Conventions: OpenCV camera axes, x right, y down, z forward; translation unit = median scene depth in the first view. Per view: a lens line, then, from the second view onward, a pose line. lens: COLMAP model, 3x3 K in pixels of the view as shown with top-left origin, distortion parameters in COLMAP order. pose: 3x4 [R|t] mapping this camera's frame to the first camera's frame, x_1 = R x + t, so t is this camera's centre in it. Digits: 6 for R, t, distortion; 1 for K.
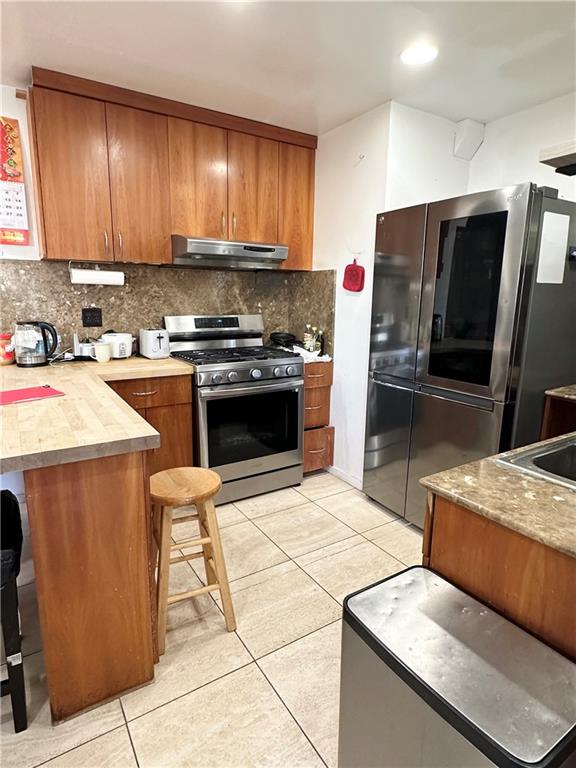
lens RADIAL K [[442.2, 0, 272.5], [0, 442.2, 387.9], [0, 0, 1]] dist [-0.005213, 0.000563]
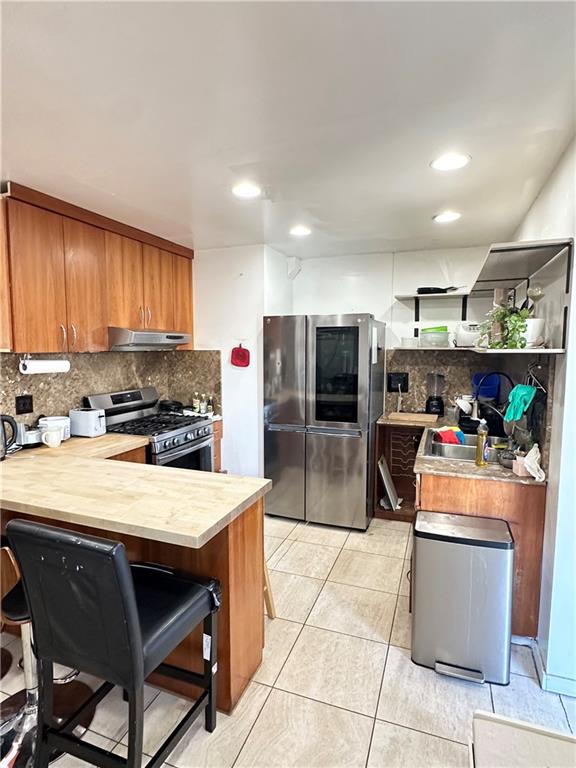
lens RADIAL K [[442.2, 0, 272.5], [0, 442.2, 387.9], [0, 0, 1]] dist [-0.005213, 0.000563]
pose [[0.792135, -0.076517, 0.605530, -0.565171], [0.139286, 0.988594, -0.057287, -0.060883], [-0.594240, 0.129721, 0.793758, -0.134005]]
